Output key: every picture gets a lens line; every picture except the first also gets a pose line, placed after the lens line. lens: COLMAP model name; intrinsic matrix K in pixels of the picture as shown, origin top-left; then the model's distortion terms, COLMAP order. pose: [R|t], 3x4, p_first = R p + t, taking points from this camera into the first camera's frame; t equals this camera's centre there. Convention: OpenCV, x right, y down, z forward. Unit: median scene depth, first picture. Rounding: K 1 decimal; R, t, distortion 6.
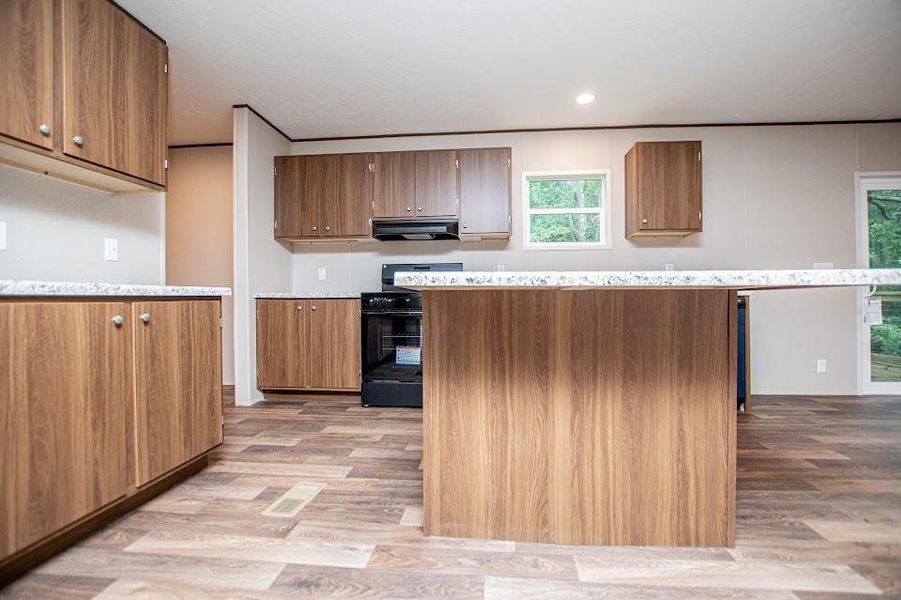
lens RADIAL K [[407.5, 0, 450.5], [0, 407.5, 300.0], [0, 0, 1]] dist [-0.027391, 0.000121]
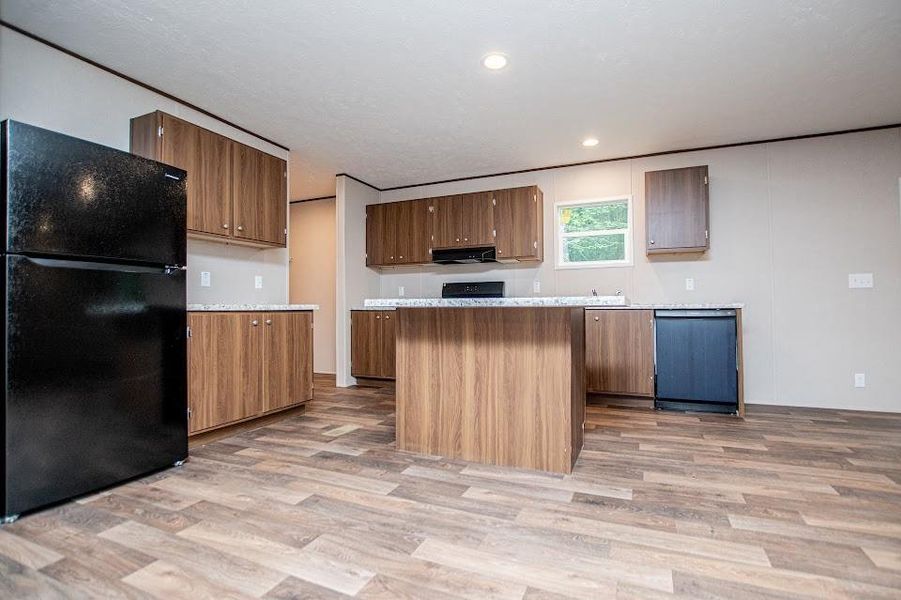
lens RADIAL K [[434.7, 0, 453.6], [0, 434.7, 297.2], [0, 0, 1]] dist [-0.028914, 0.000058]
pose [[0.947519, -0.008772, -0.319578, 0.589043], [-0.000092, 0.999616, -0.027711, -0.013109], [0.319698, 0.026286, 0.947155, -0.535589]]
